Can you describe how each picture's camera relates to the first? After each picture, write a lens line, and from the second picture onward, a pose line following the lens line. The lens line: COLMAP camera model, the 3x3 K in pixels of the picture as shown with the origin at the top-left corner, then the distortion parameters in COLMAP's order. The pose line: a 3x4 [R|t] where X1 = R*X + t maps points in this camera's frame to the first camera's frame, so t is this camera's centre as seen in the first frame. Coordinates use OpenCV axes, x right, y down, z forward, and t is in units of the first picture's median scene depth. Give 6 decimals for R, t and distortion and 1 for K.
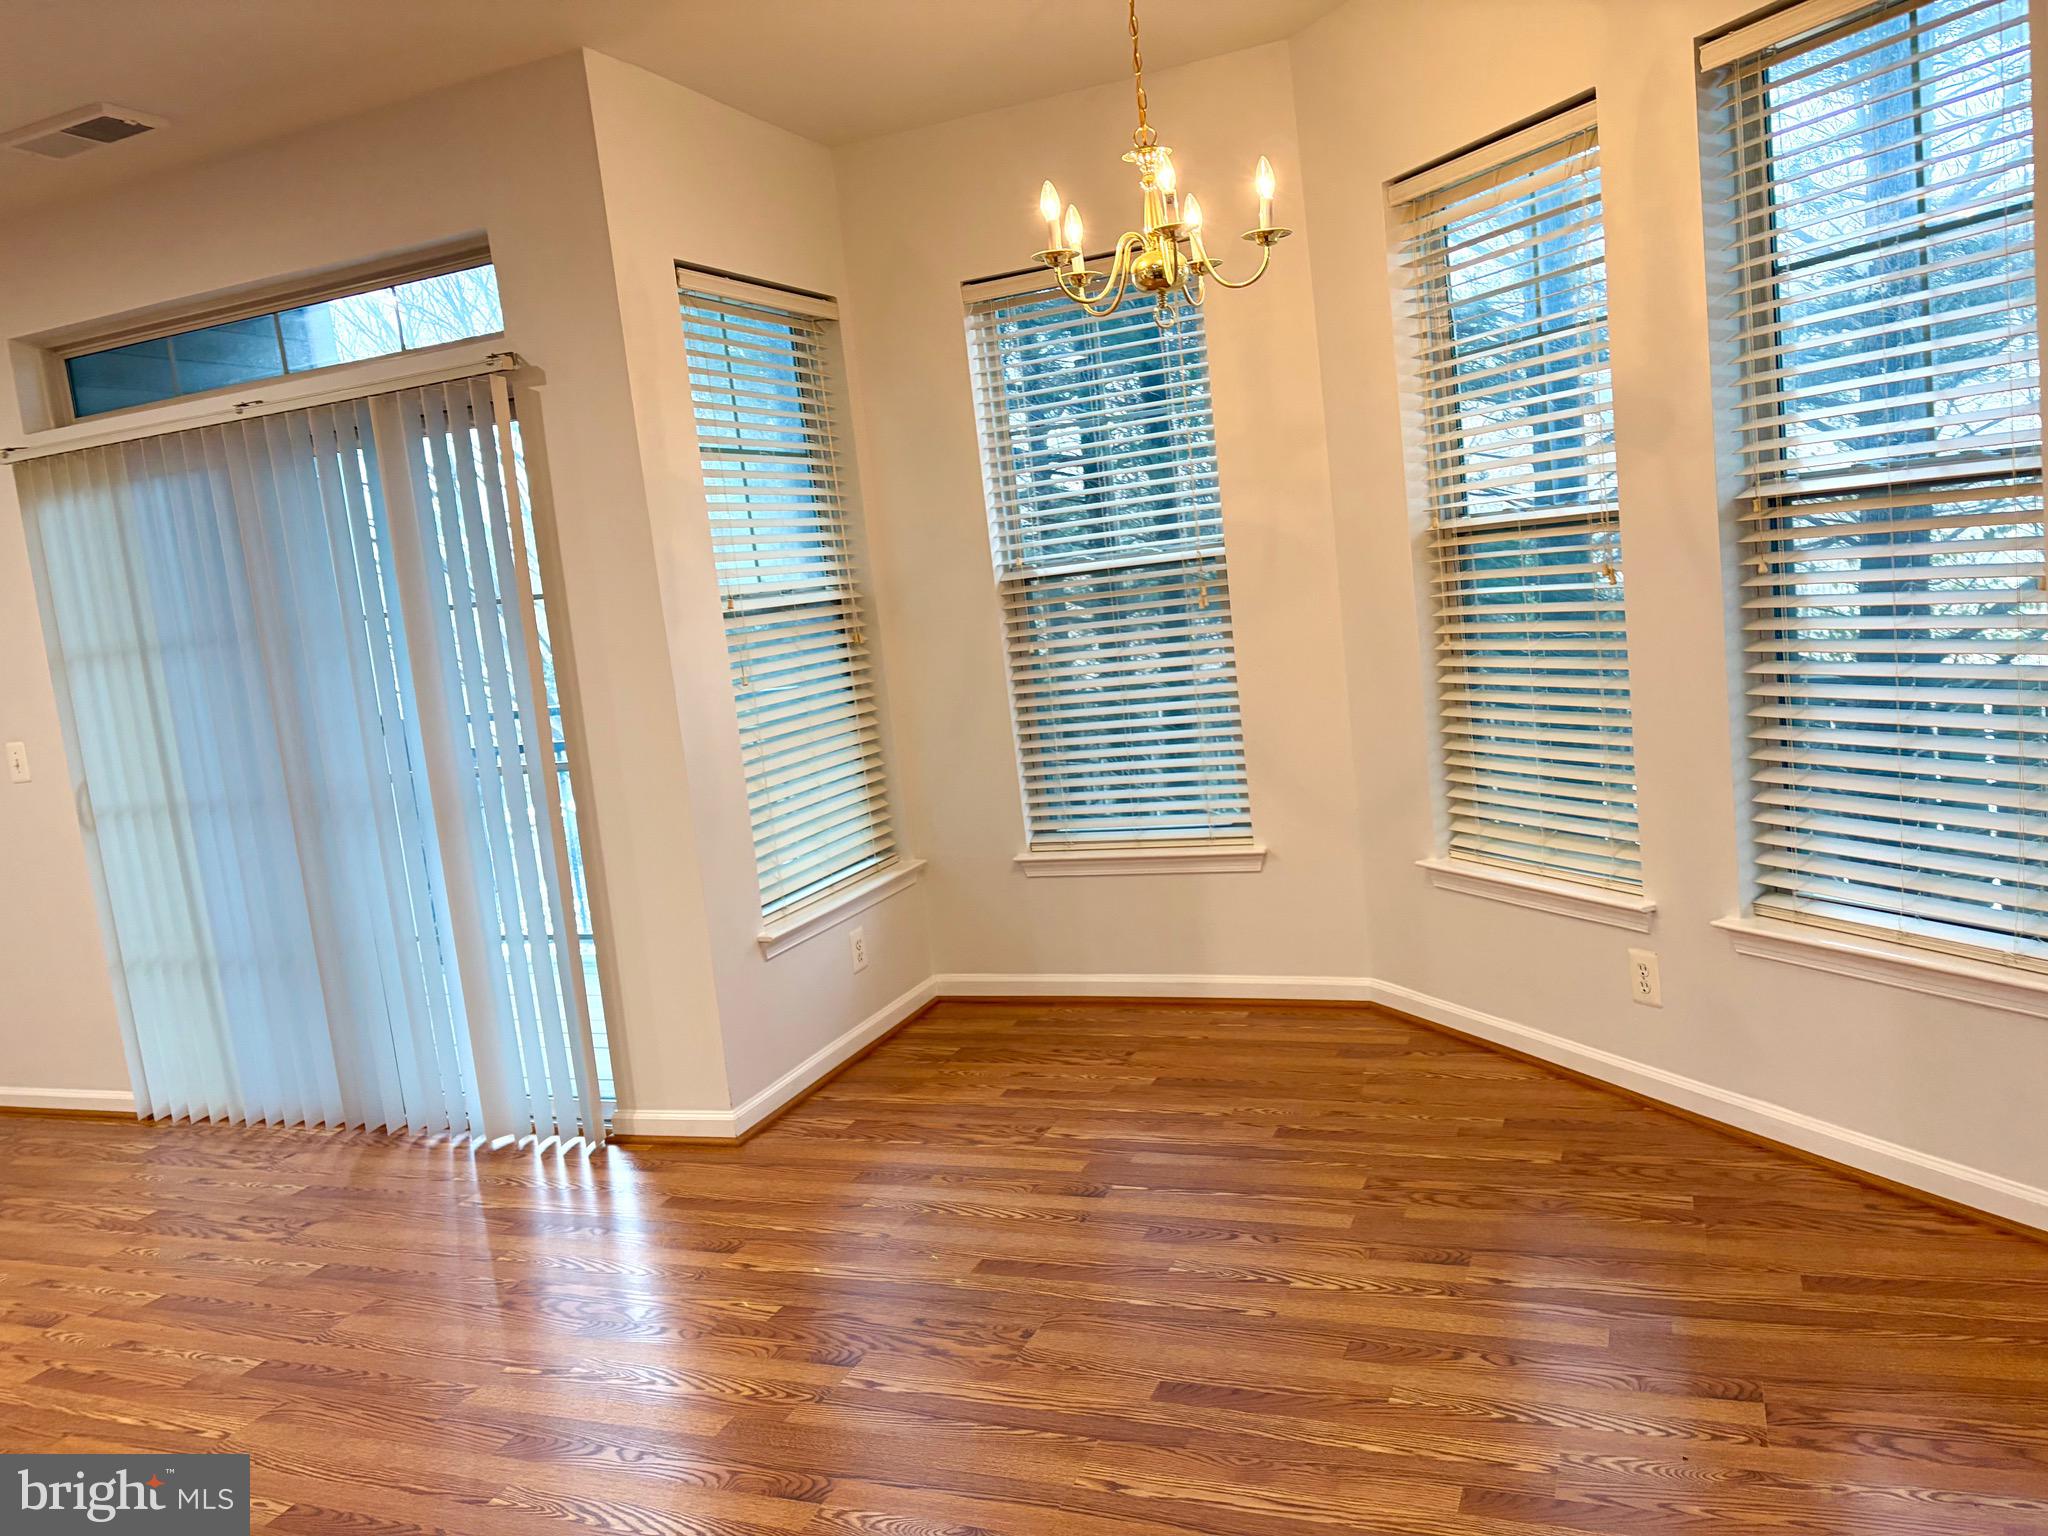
lens RADIAL K [[1540.2, 0, 1020.9], [0, 1540.2, 773.3], [0, 0, 1]] dist [0.075083, -0.077722]
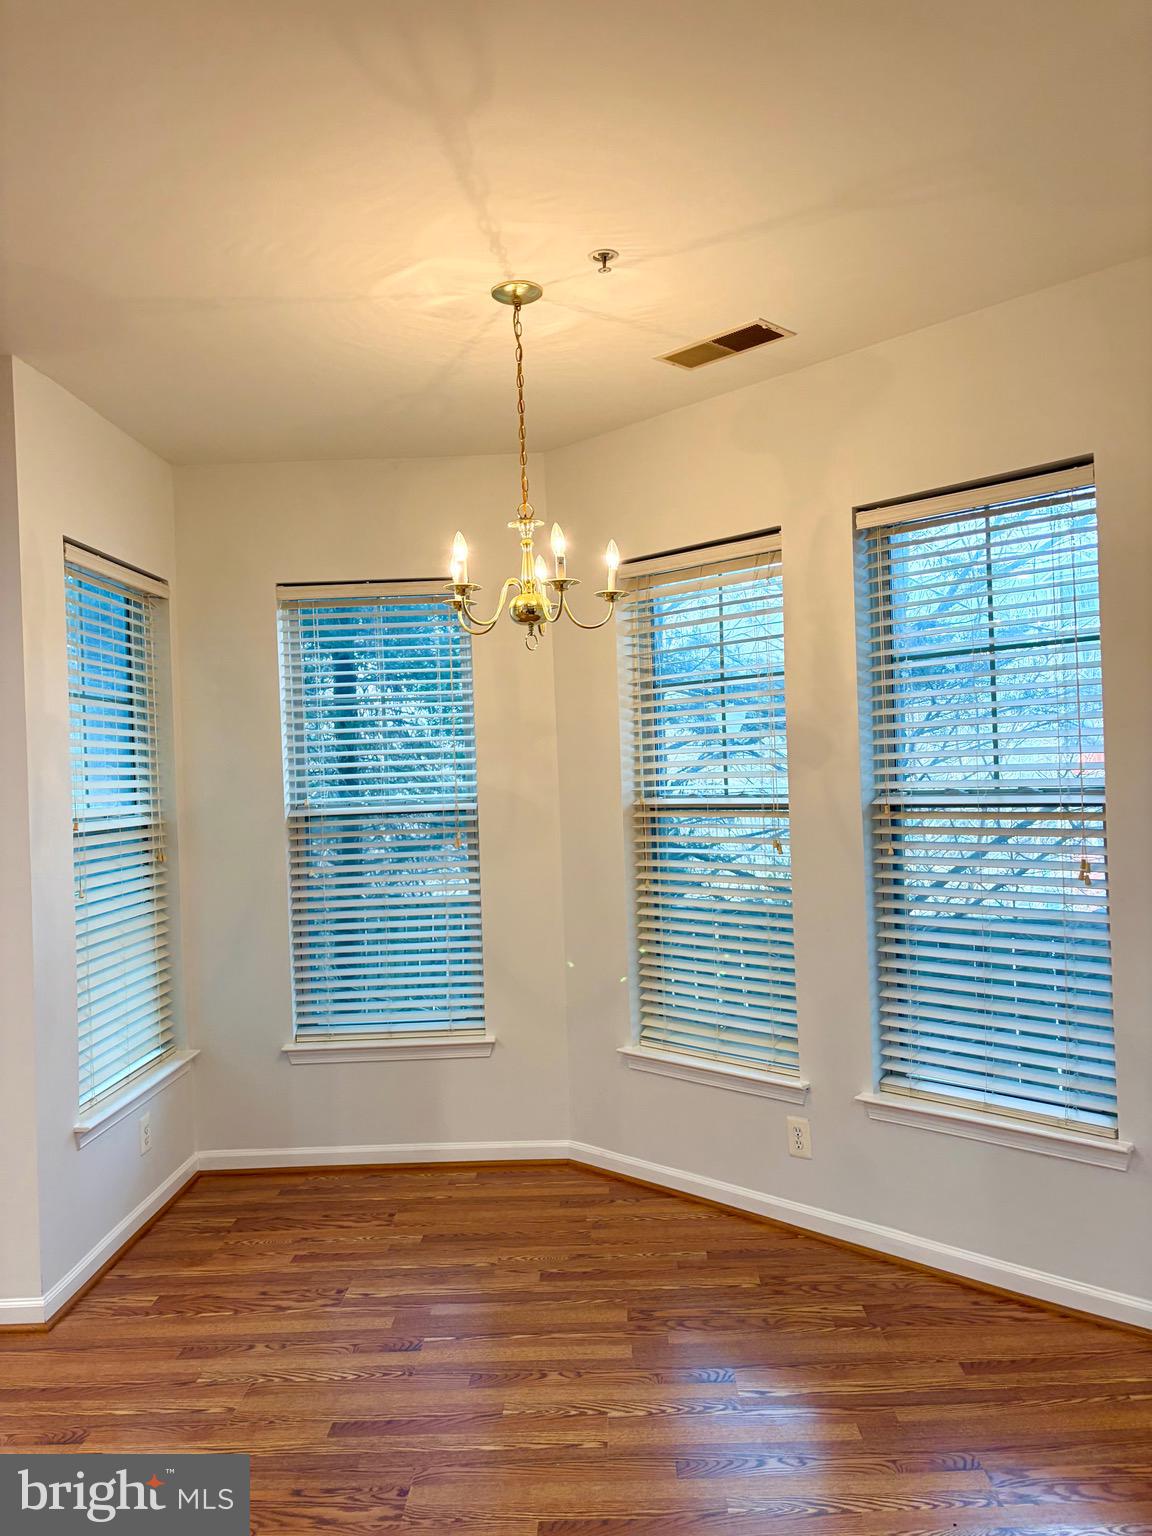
lens RADIAL K [[1155.2, 0, 581.2], [0, 1155.2, 781.3], [0, 0, 1]] dist [0.075083, -0.077722]
pose [[0.927955, 0.075435, 0.364979, -0.179544], [-0.018807, 0.987532, -0.156290, -0.016176], [-0.372218, 0.138166, 0.917804, 0.071203]]
